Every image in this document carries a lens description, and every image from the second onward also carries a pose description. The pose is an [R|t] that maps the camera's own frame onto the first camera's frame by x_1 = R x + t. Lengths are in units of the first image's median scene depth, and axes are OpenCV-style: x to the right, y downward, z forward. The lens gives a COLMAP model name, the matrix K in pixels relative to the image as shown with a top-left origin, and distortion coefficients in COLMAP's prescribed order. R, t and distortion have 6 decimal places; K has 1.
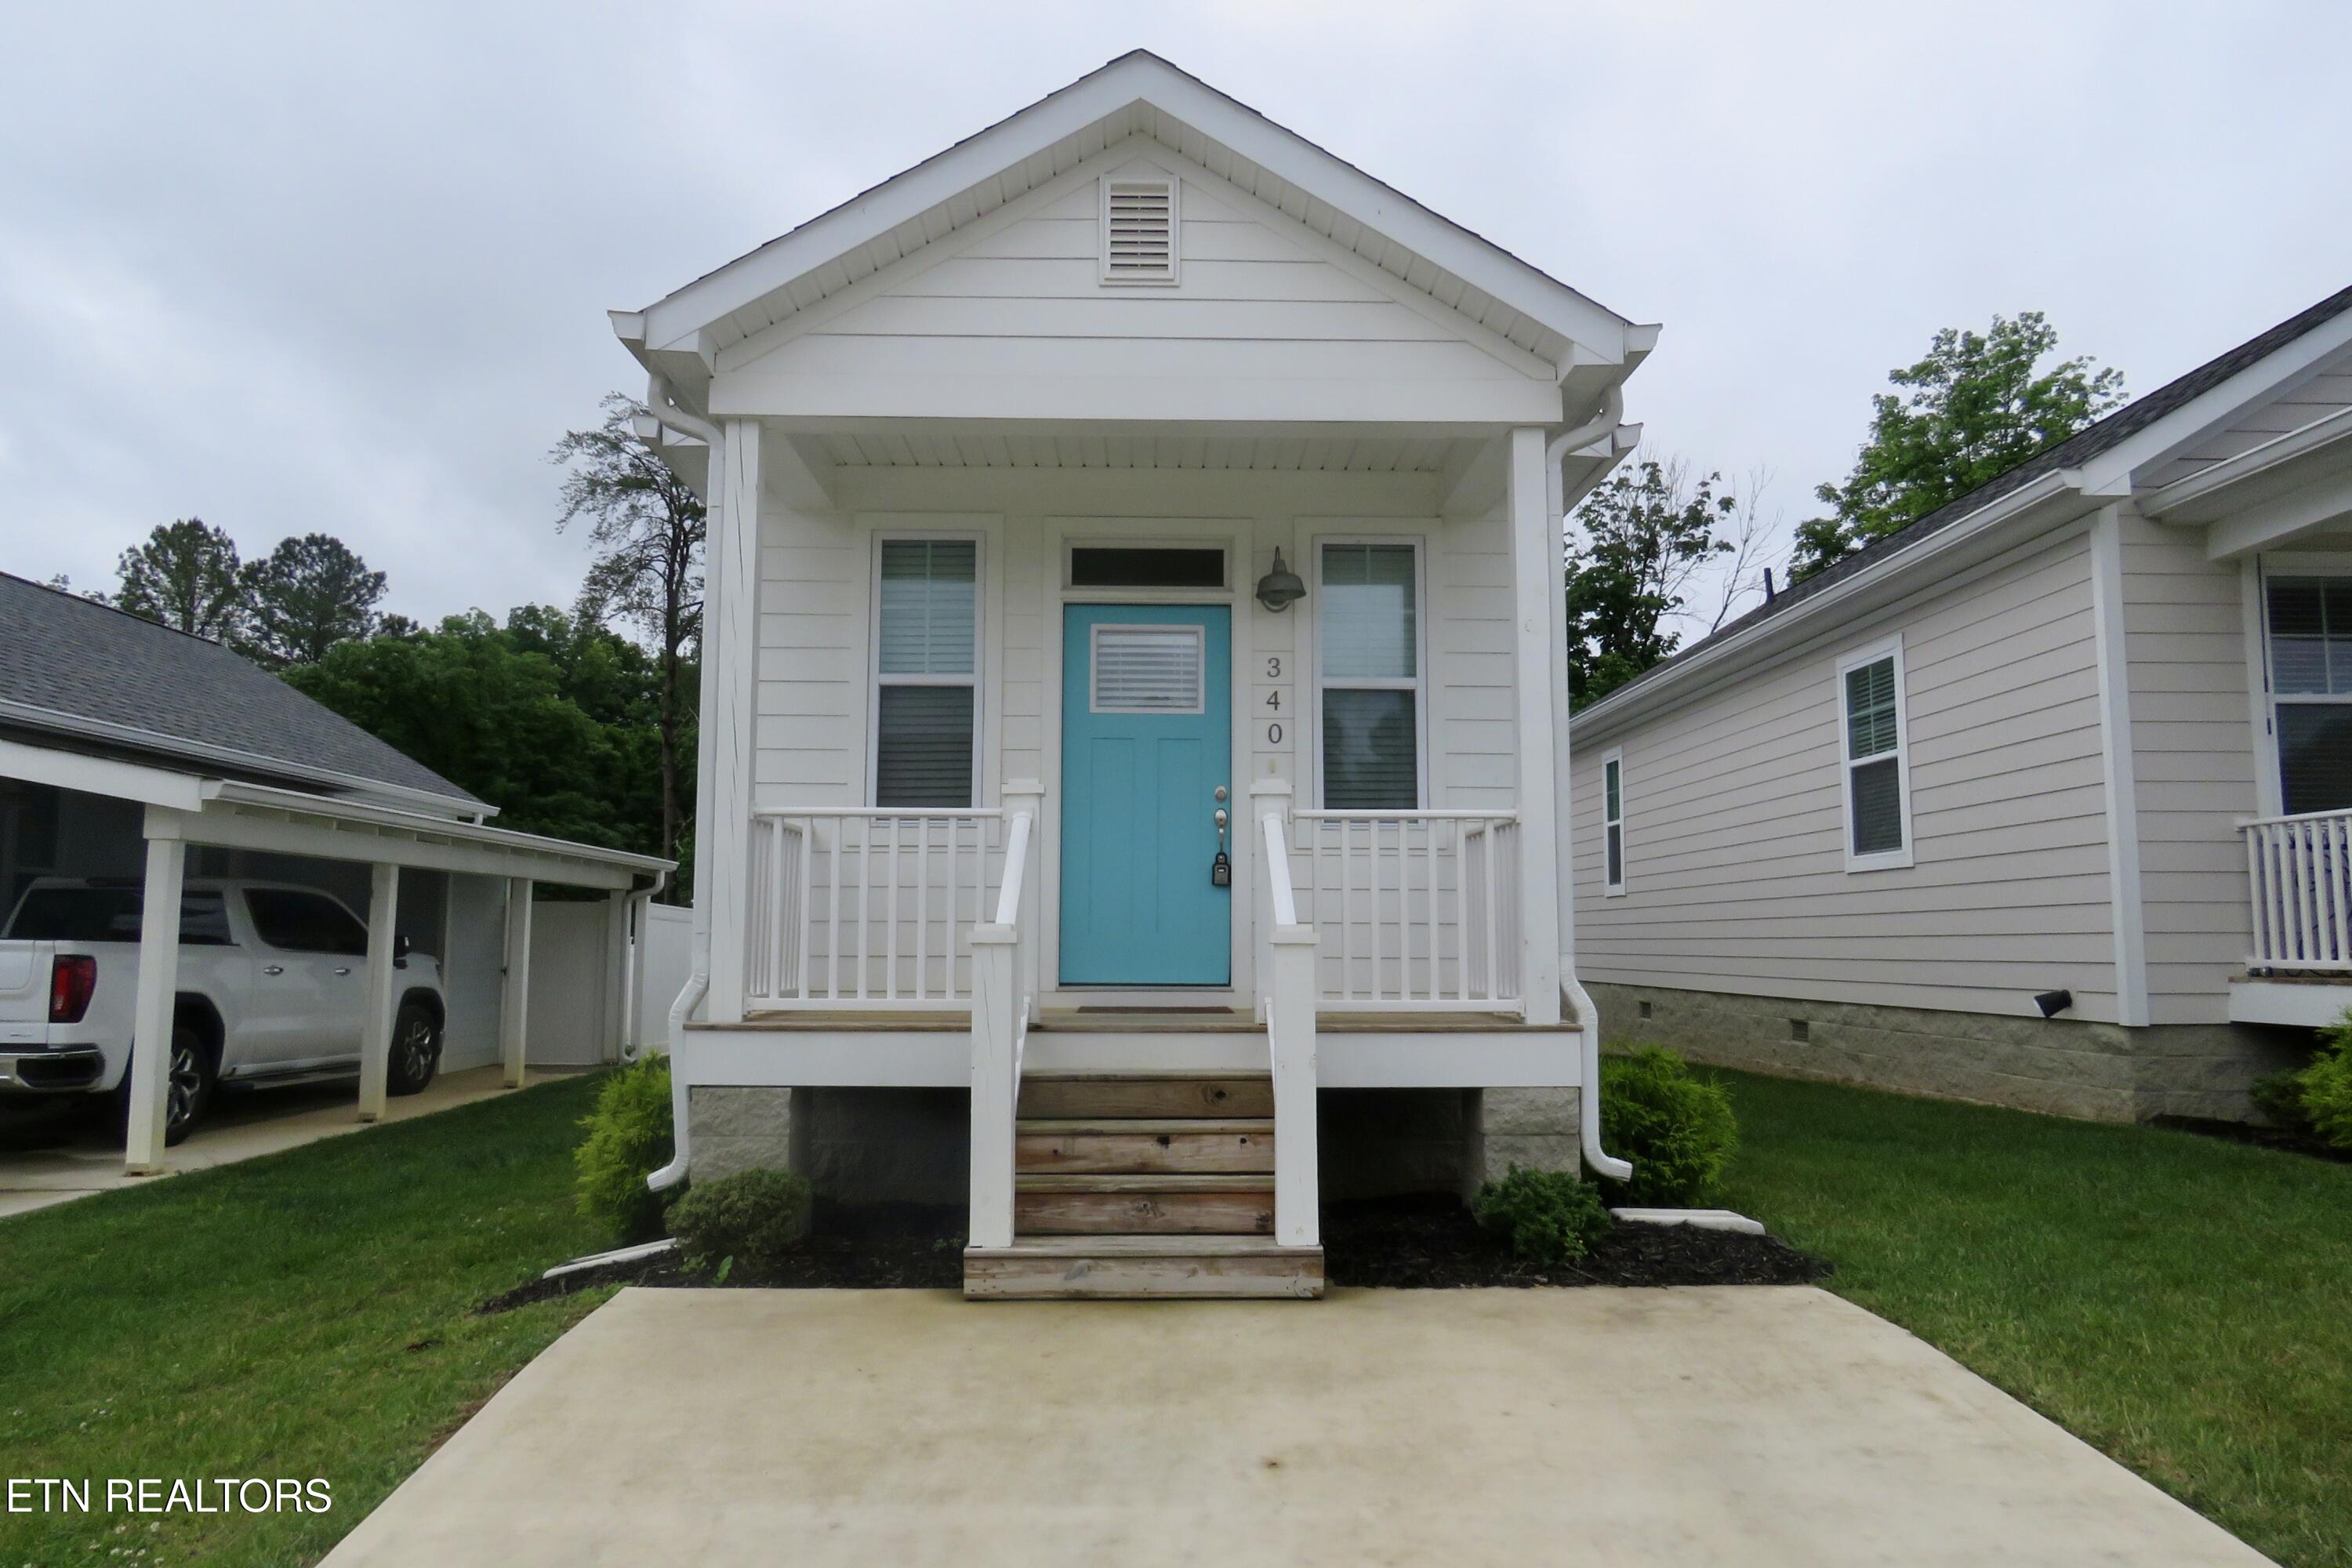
lens RADIAL K [[1557.9, 0, 1176.0], [0, 1557.9, 784.0], [0, 0, 1]] dist [-0.006129, 0.004022]
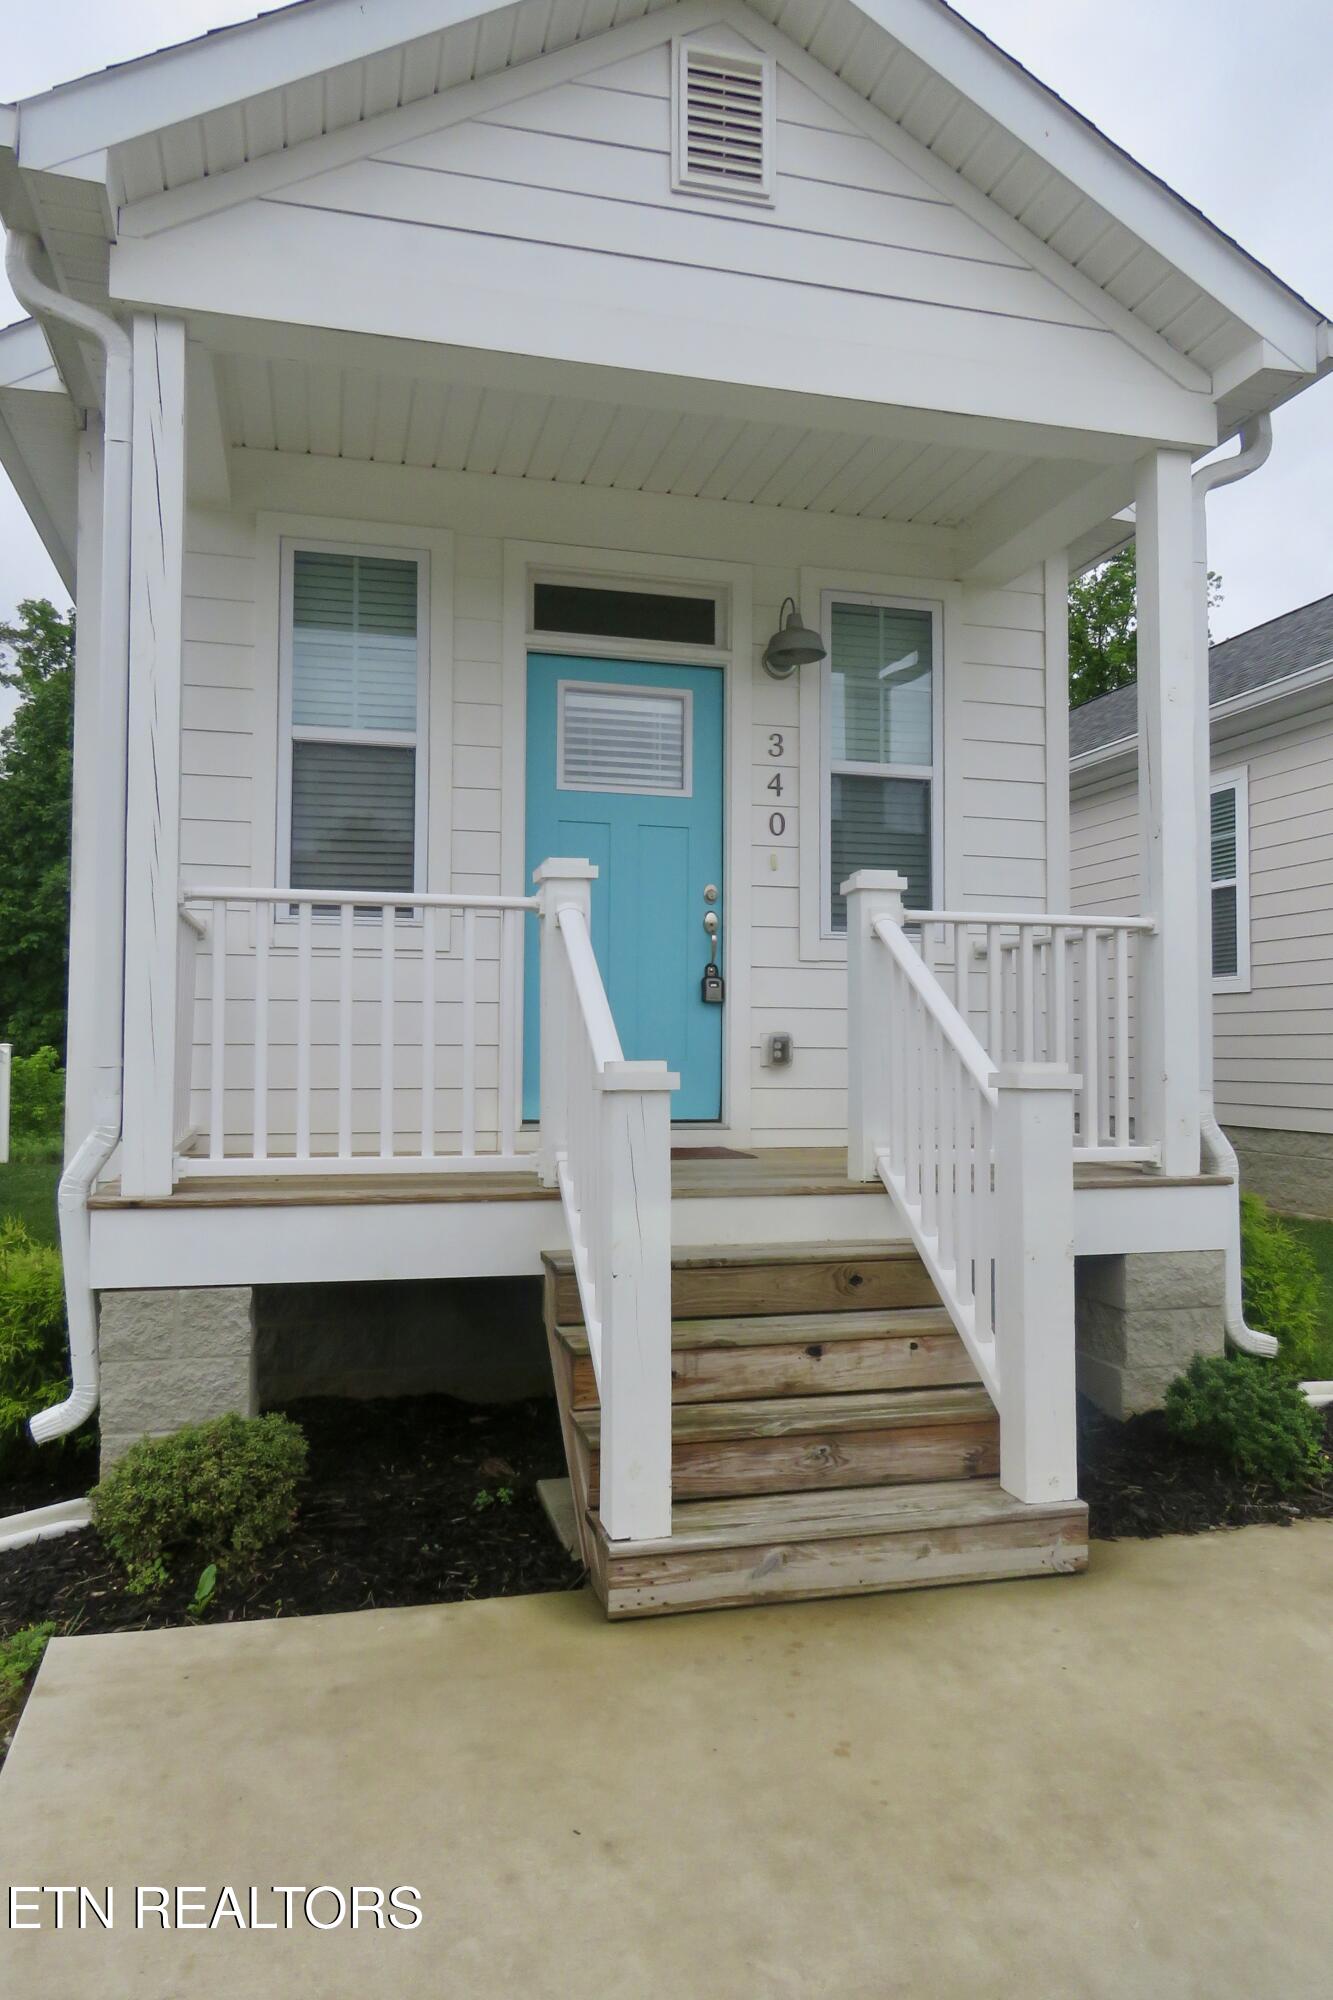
lens RADIAL K [[1324.7, 0, 629.5], [0, 1324.7, 1003.7], [0, 0, 1]] dist [-0.006129, 0.004022]
pose [[0.973140, 0.012067, 0.229896, -0.216297], [-0.027697, 0.997508, 0.064883, 0.024605], [-0.228540, -0.069508, 0.971050, 0.384725]]
